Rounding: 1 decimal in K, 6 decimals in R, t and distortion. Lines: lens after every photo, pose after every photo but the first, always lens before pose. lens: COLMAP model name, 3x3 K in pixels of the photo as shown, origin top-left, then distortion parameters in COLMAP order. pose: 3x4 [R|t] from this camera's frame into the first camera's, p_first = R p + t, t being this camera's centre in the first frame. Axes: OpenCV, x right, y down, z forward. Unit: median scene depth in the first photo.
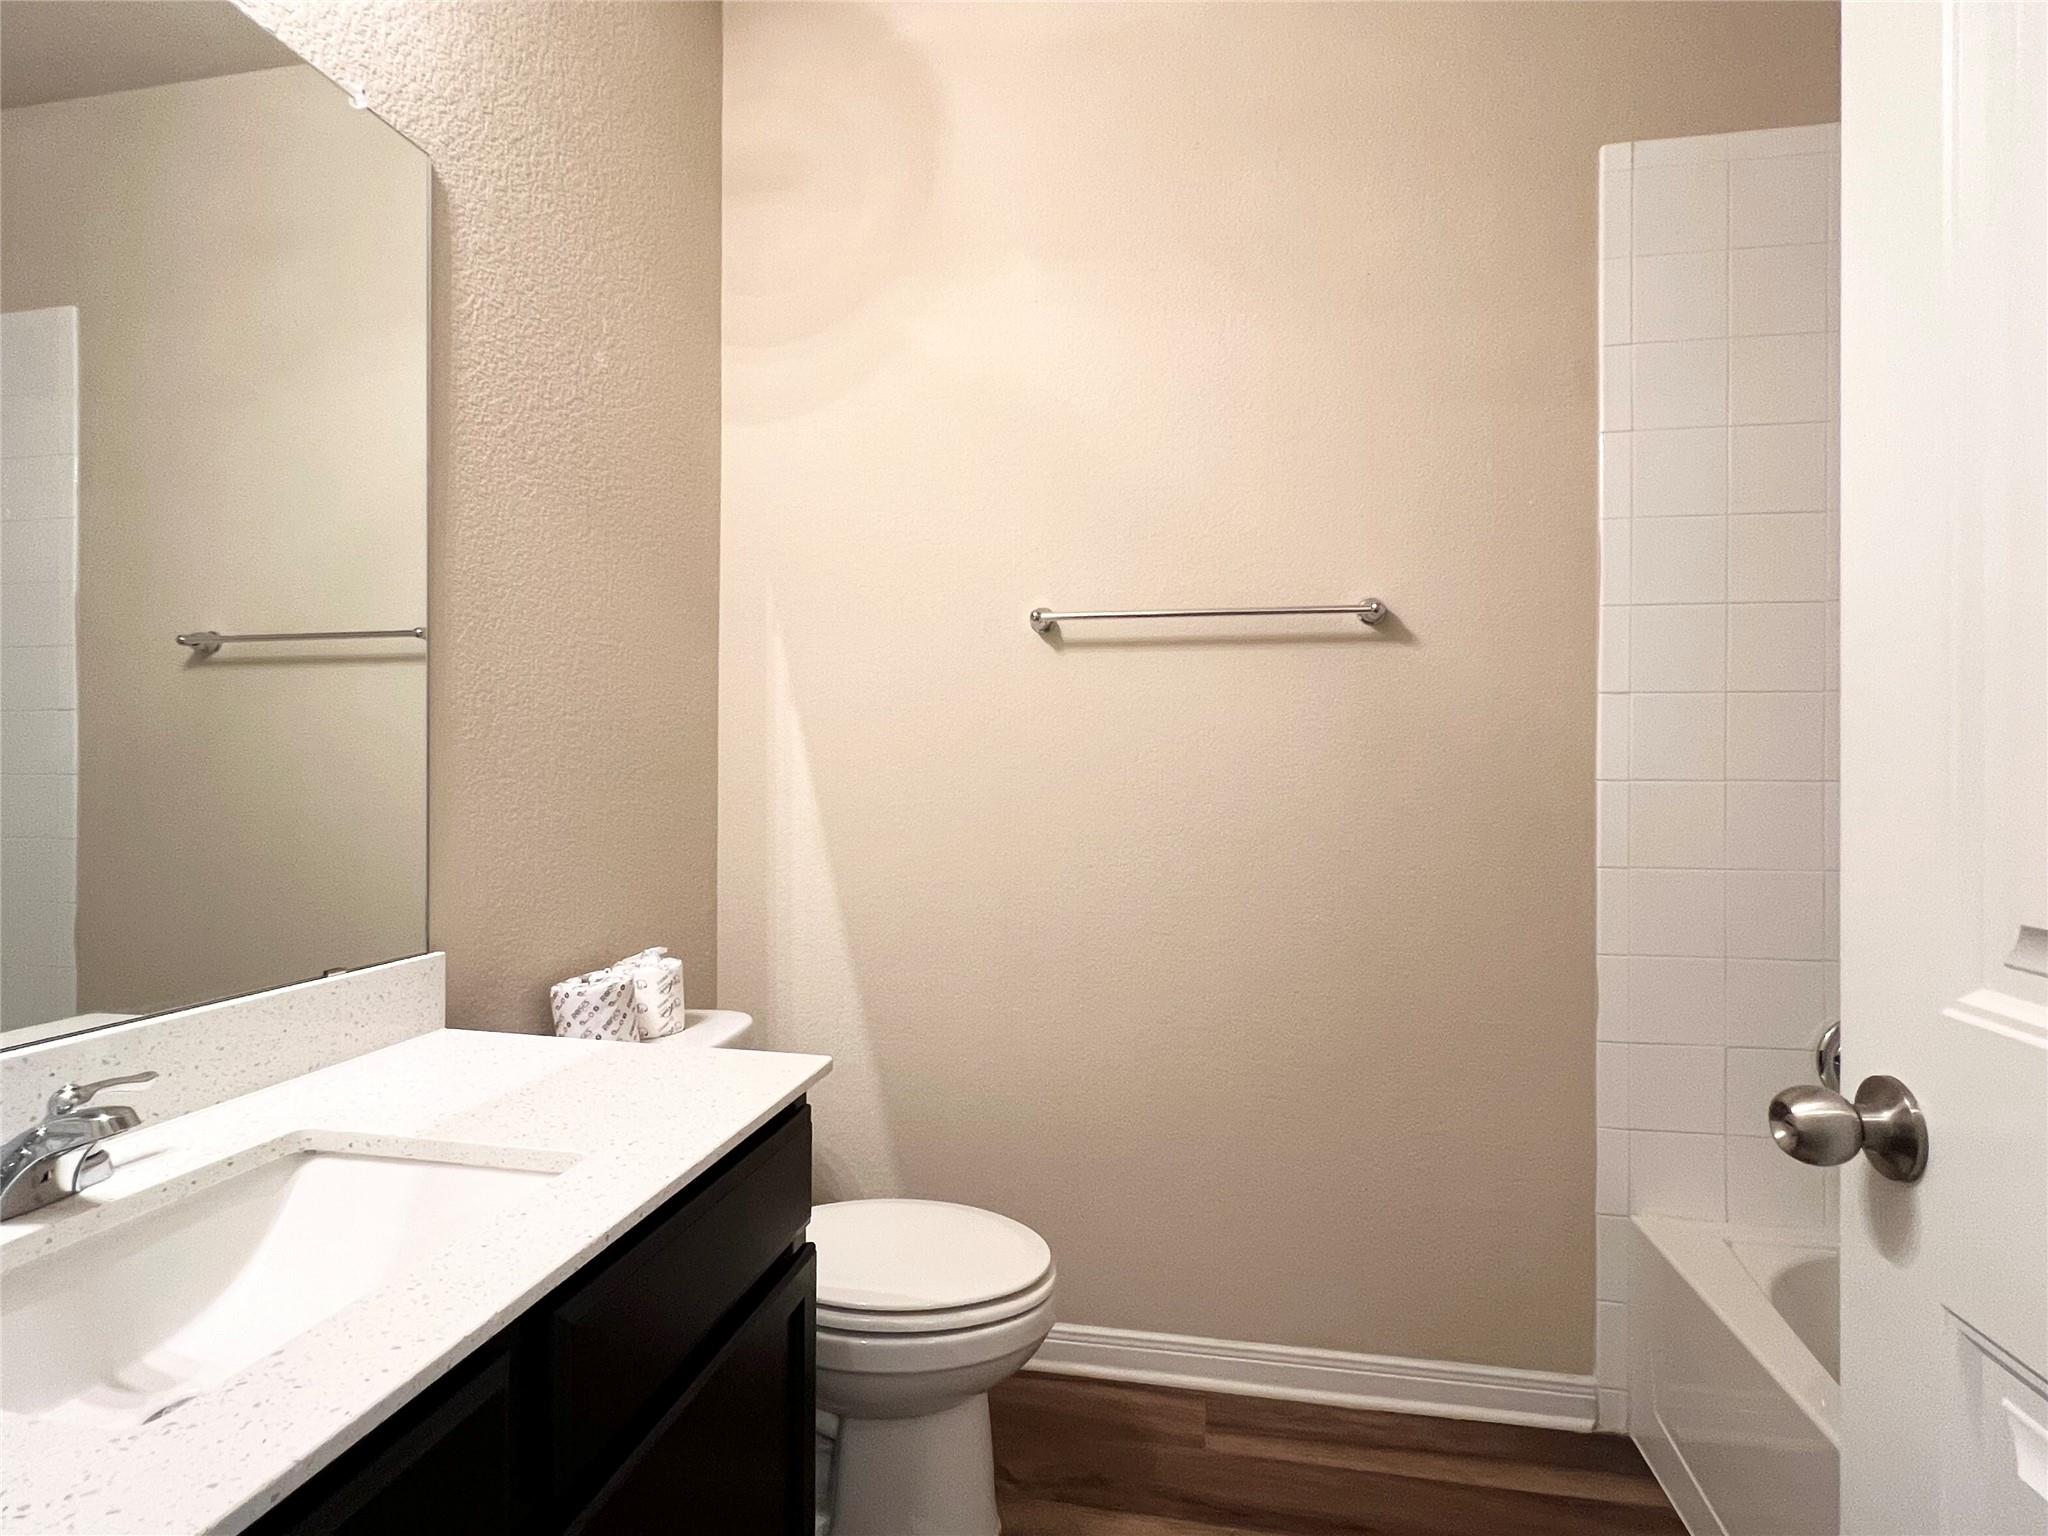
lens RADIAL K [[1056.2, 0, 1024.3], [0, 1056.2, 769.0], [0, 0, 1]] dist [-0.003896, 0.000926]
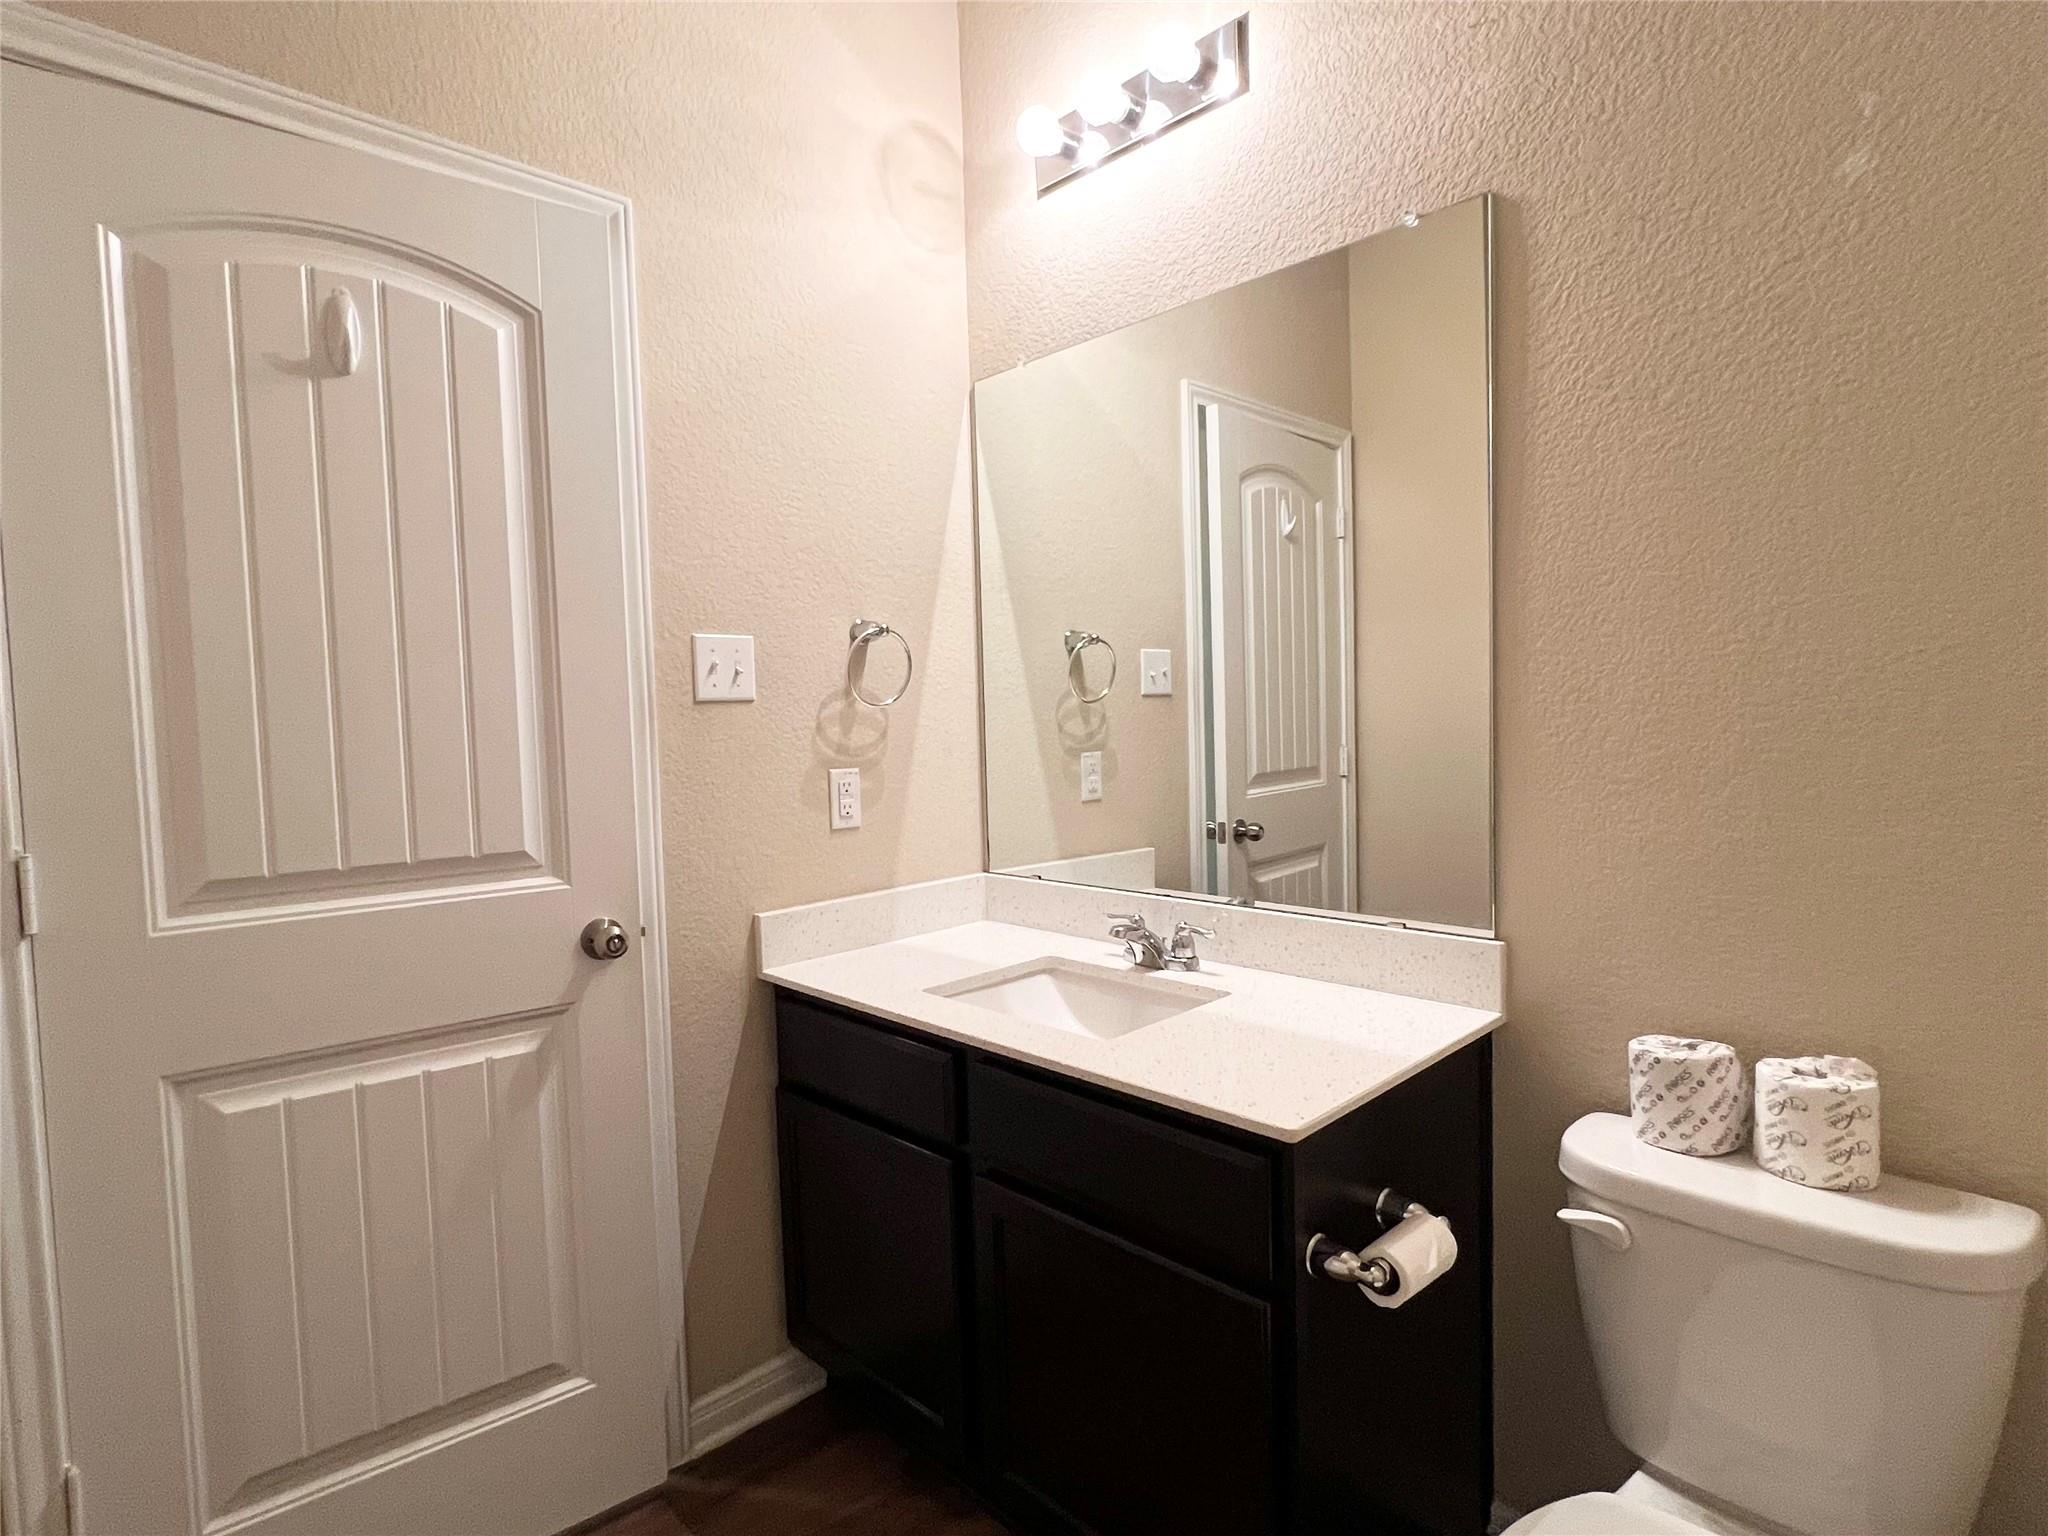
lens RADIAL K [[1056.2, 0, 1023.9], [0, 1056.2, 768.9], [0, 0, 1]] dist [-0.003896, 0.000926]
pose [[-0.568861, 0.057878, -0.820394, 0.535309], [0.029898, 0.998317, 0.049700, -0.064062], [0.821890, 0.003744, -0.569634, 1.089894]]
